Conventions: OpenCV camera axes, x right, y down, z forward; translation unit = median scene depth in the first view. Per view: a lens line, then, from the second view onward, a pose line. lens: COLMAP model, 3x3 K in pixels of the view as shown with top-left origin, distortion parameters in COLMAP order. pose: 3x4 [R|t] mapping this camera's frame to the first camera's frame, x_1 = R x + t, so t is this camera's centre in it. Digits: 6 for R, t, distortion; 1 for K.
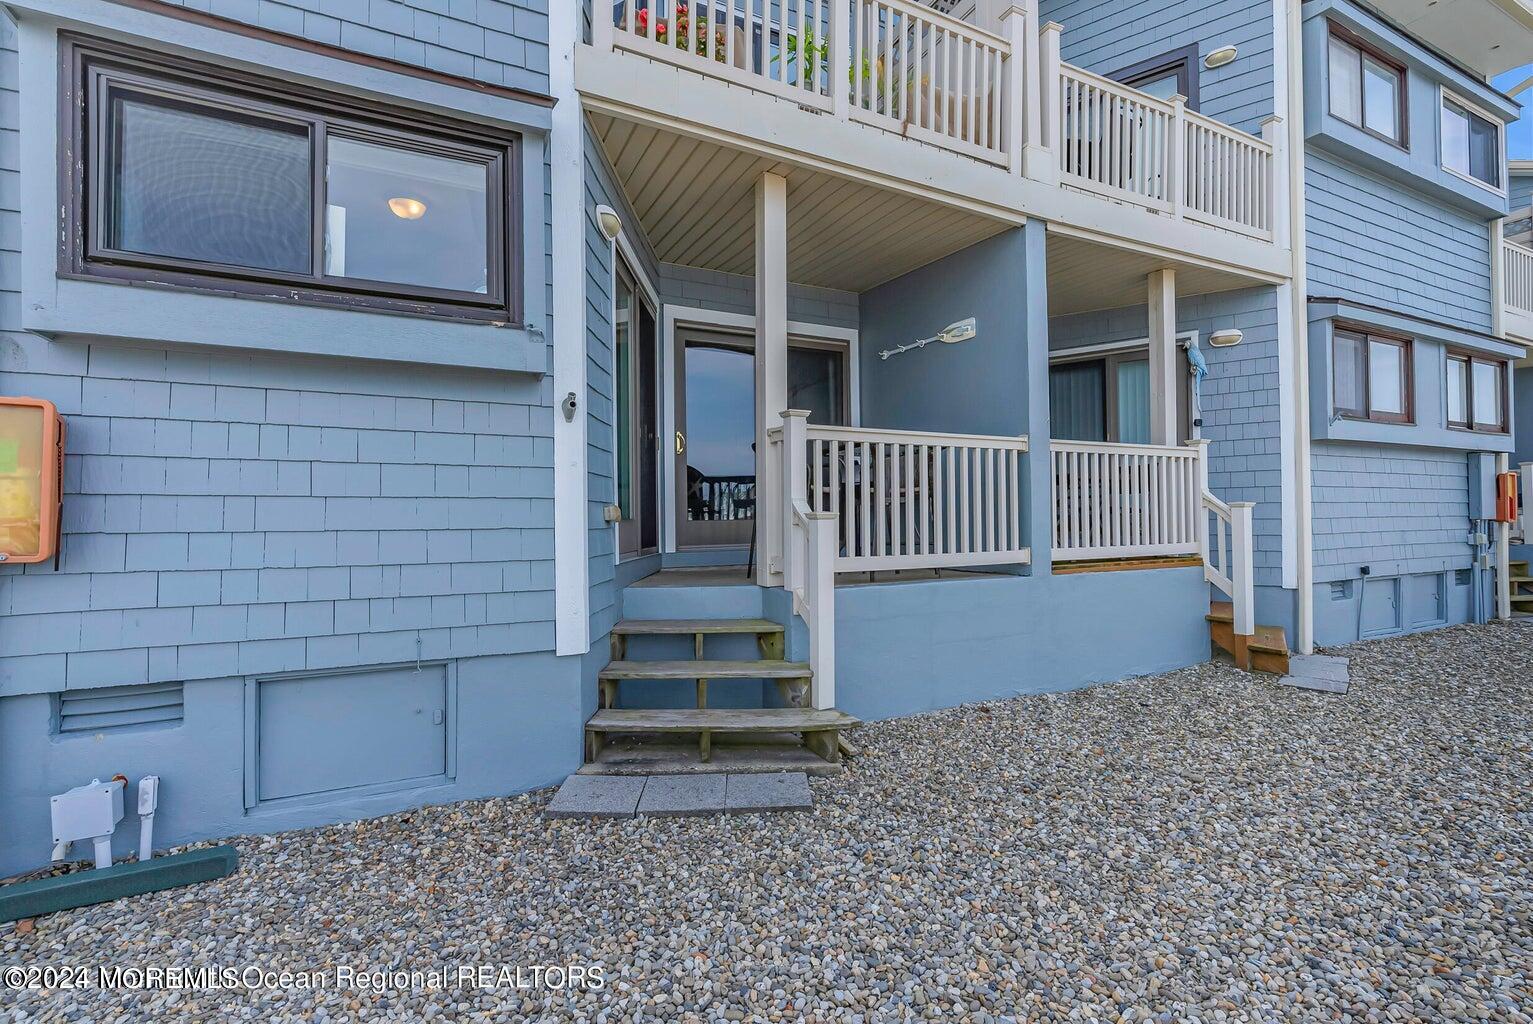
lens RADIAL K [[705.6, 0, 766.6], [0, 705.6, 507.9], [0, 0, 1]] dist [0.003194, 0.000613]
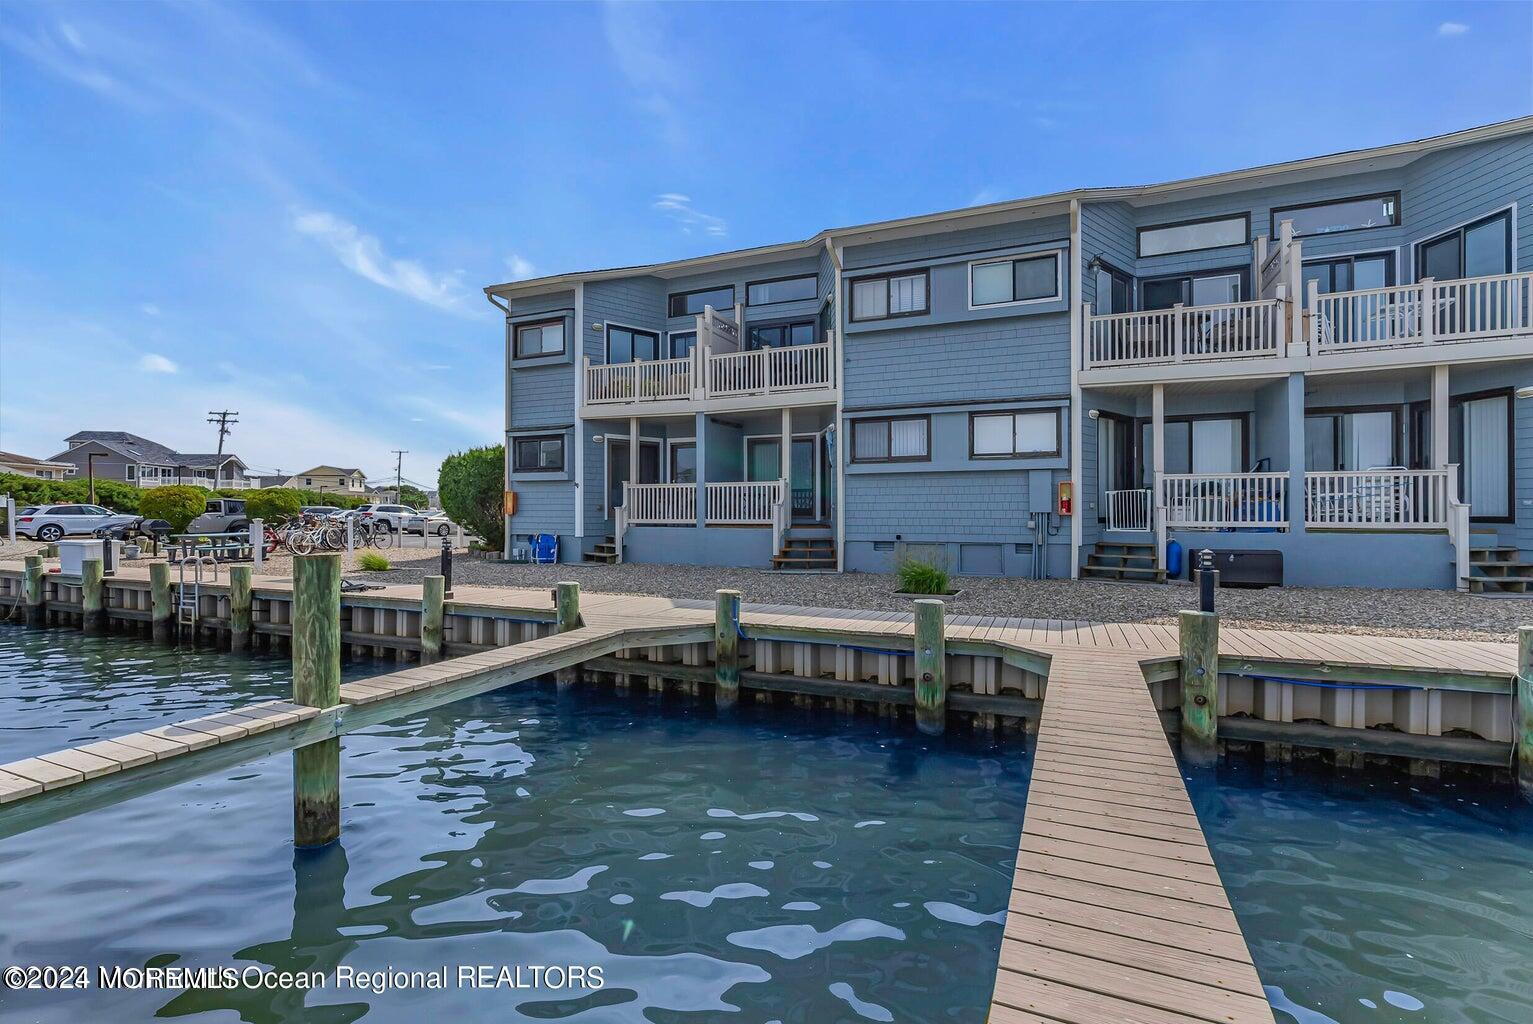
lens RADIAL K [[705.6, 0, 759.2], [0, 705.6, 516.1], [0, 0, 1]] dist [0.003194, 0.000613]
pose [[0.630476, 0.011168, -0.776129, 3.172629], [0.004221, 0.999832, 0.017816, -0.009998], [0.776198, -0.014509, 0.630323, -0.797011]]
